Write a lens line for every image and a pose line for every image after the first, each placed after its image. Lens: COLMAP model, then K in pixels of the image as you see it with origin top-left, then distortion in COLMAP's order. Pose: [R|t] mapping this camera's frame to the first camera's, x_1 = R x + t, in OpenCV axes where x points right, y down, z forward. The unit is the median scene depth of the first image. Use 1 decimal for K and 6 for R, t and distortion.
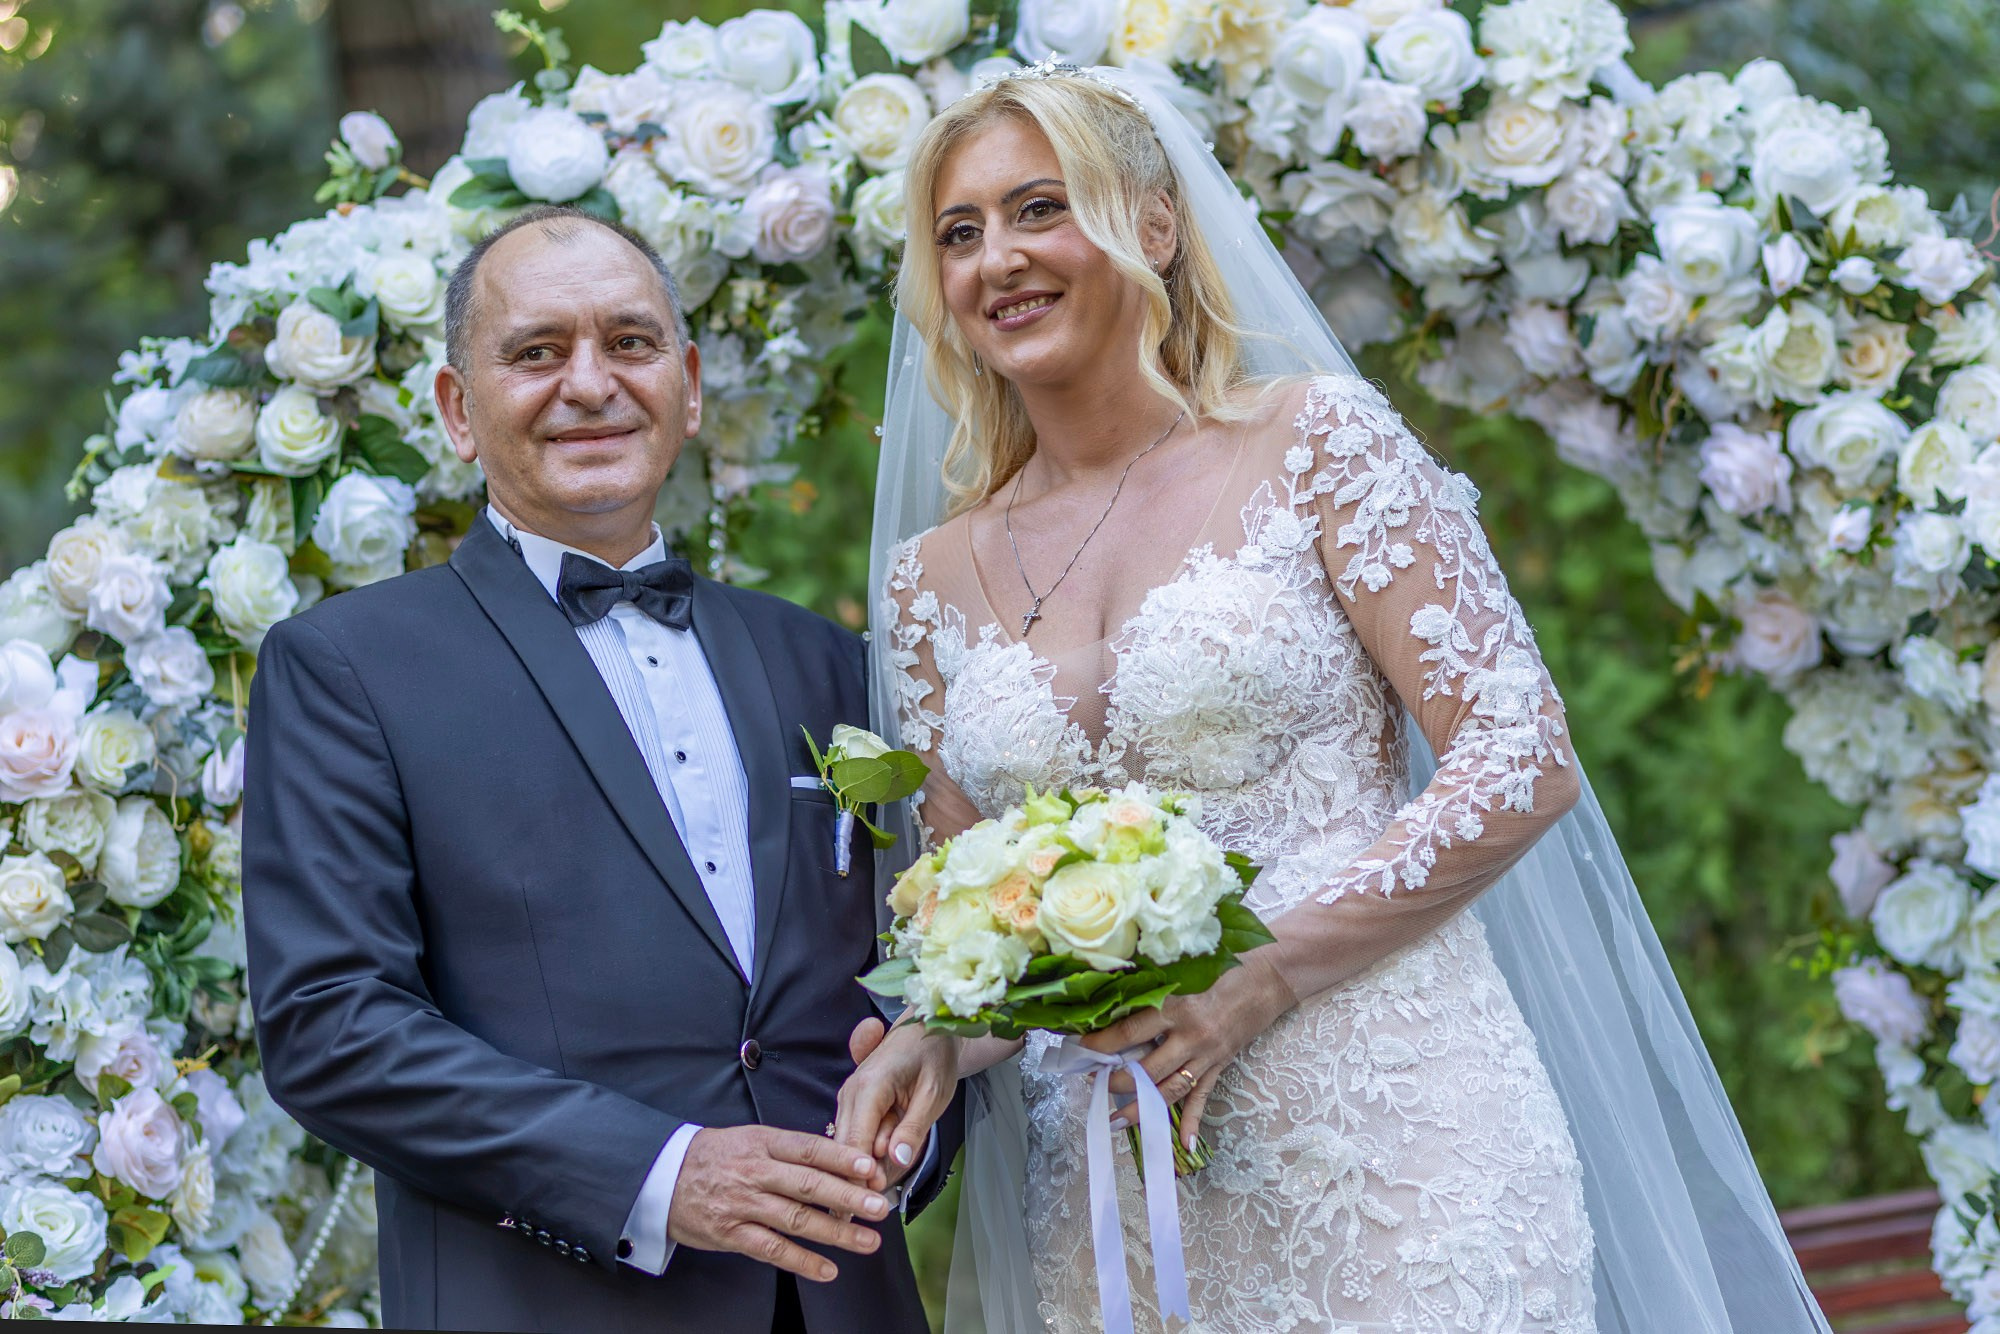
lens RADIAL K [[4745.1, 0, 1012.9], [0, 4745.1, 664.4], [0, 0, 1]] dist [0.065207, 0.000000]
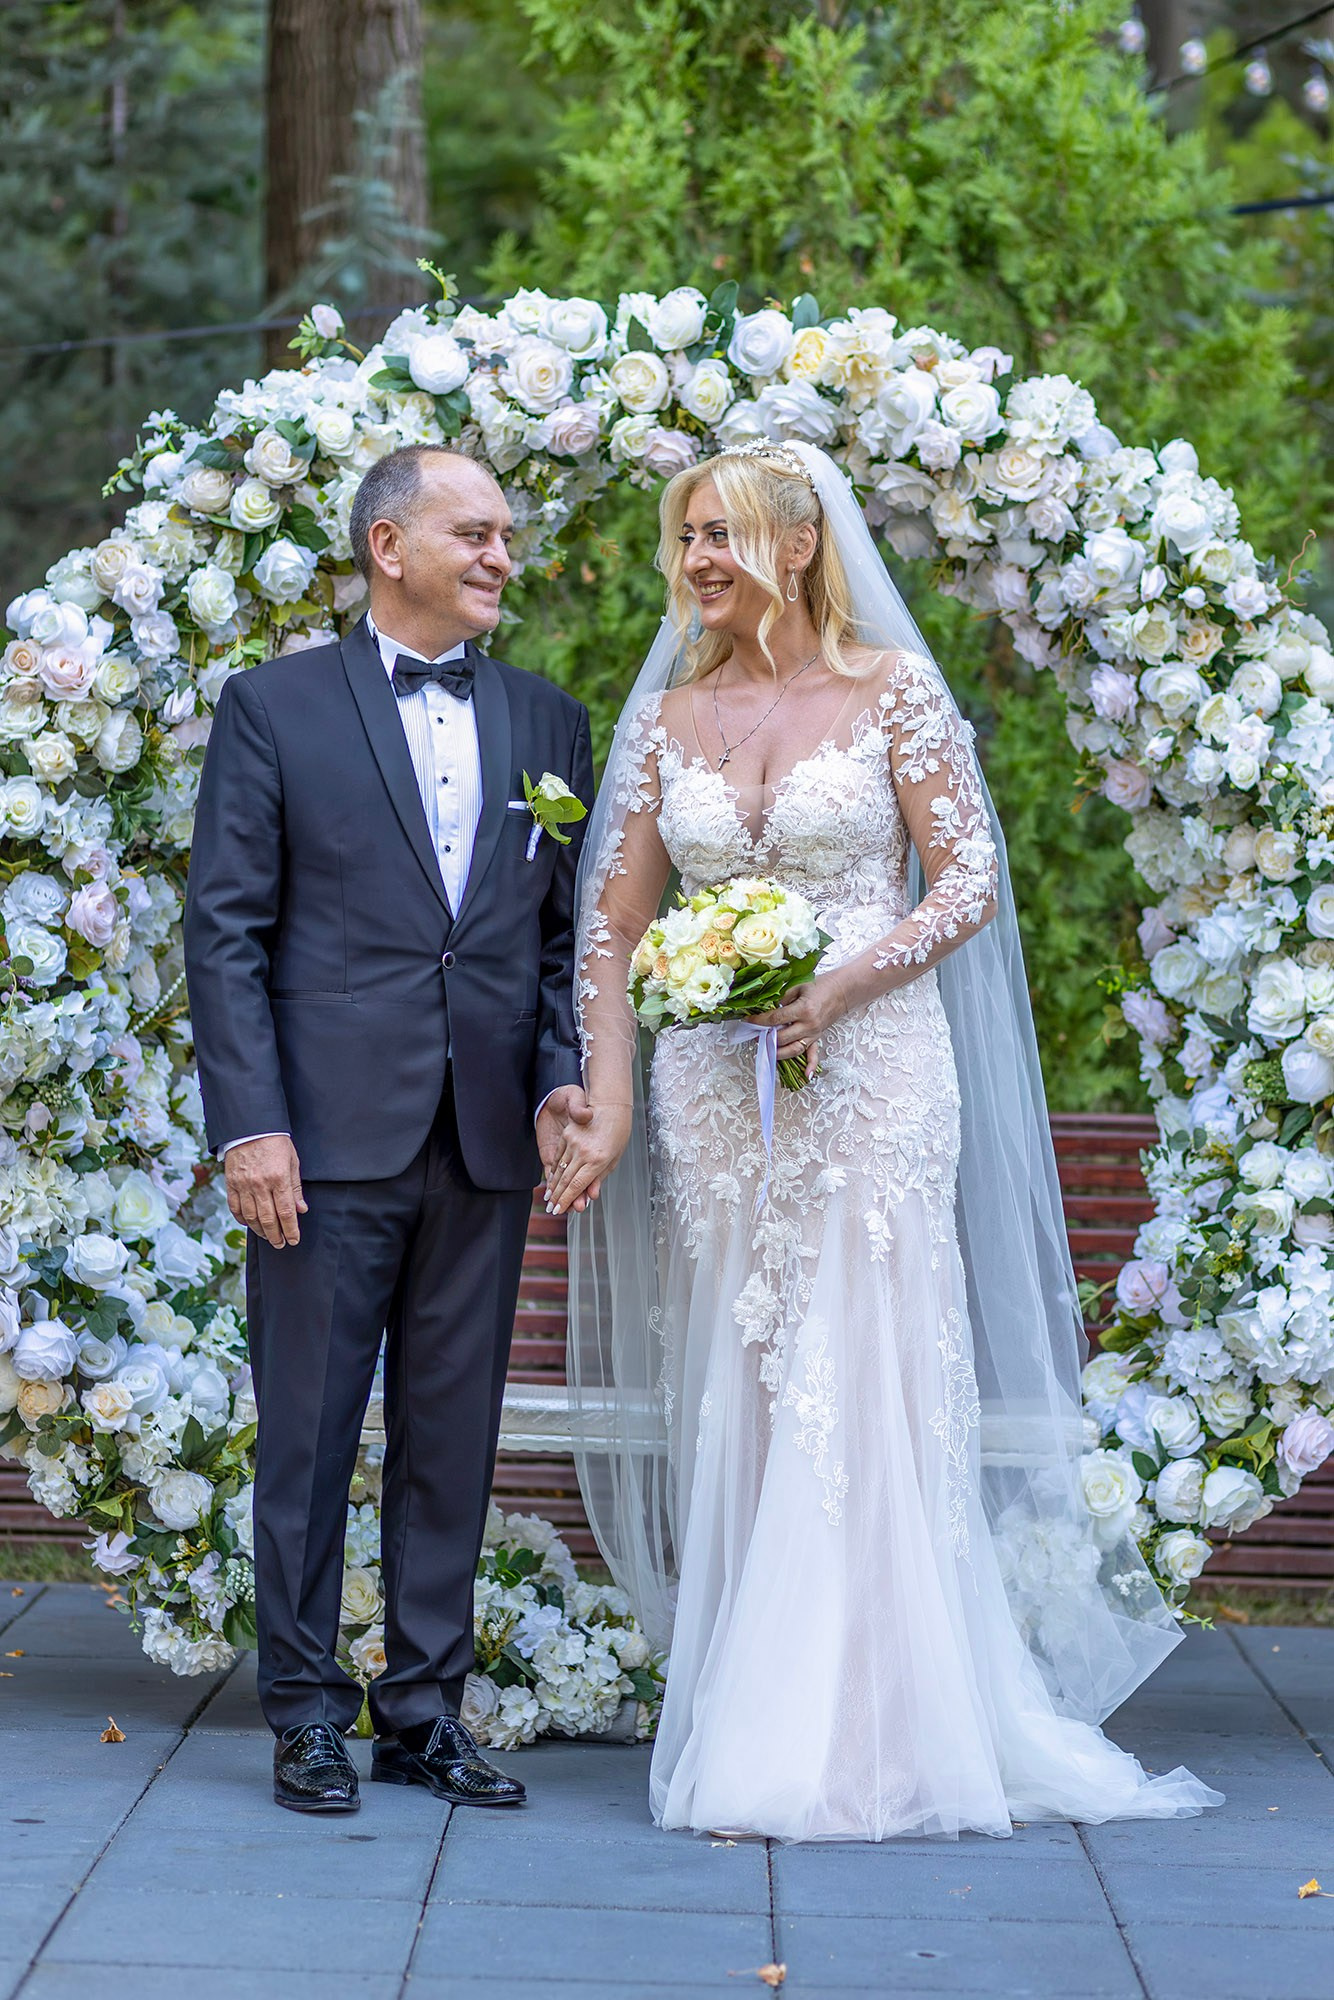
lens RADIAL K [[4745.1, 0, 662.6], [0, 4745.1, 1000.8], [0, 0, 1]] dist [0.065207, 0.000000]
pose [[0.981836, 0.189664, -0.004964, 0.029284], [-0.187048, 0.972011, 0.142157, -0.142824], [0.031787, -0.138646, 0.989832, -0.652086]]
